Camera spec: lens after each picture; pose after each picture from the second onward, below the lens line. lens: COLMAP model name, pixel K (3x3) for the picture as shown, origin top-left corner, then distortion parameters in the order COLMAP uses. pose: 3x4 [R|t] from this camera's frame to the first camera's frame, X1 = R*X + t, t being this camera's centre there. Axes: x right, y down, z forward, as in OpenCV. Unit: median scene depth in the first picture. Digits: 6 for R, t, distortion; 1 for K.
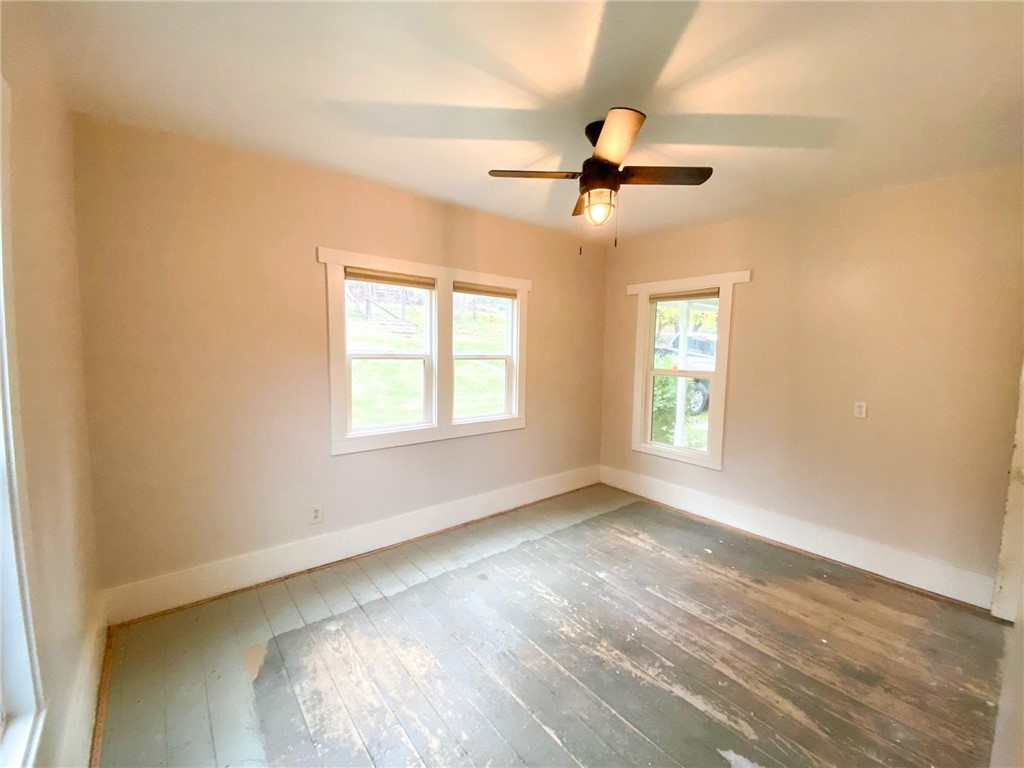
lens RADIAL K [[408.0, 0, 511.2], [0, 408.0, 382.4], [0, 0, 1]] dist [0.002812, -0.000267]
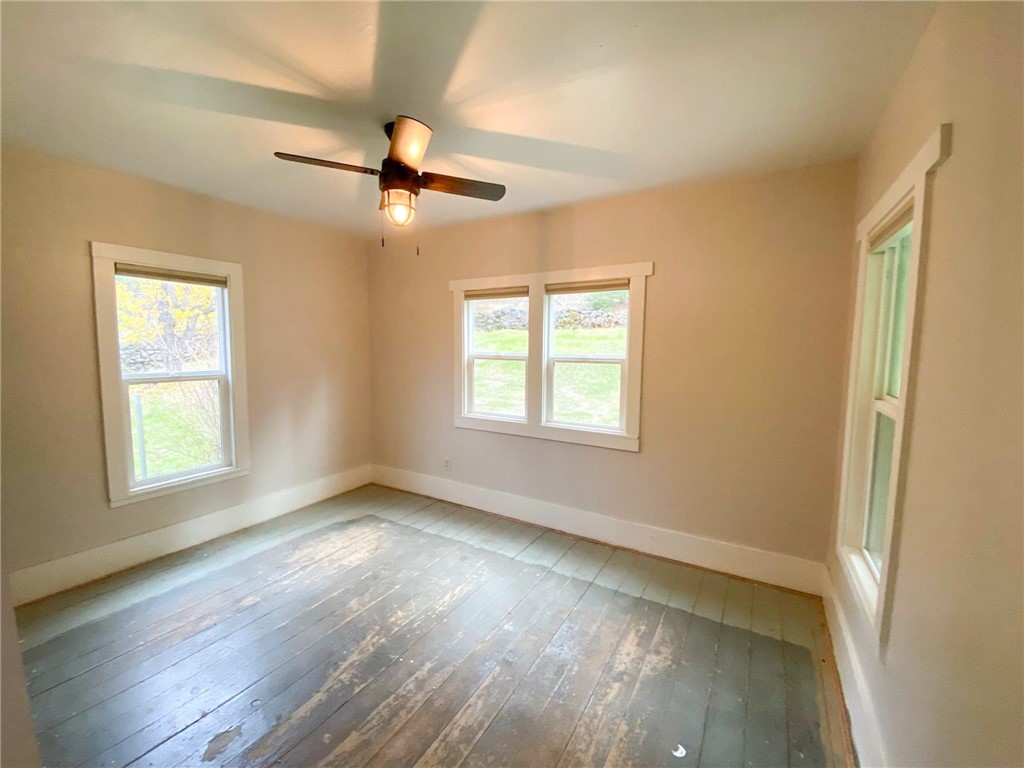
lens RADIAL K [[408.0, 0, 511.2], [0, 408.0, 382.4], [0, 0, 1]] dist [0.002812, -0.000267]
pose [[0.384205, 0.081449, -0.919648, 1.028964], [-0.092975, 0.994451, 0.049232, -0.063326], [0.918555, 0.066589, 0.389645, 0.715587]]
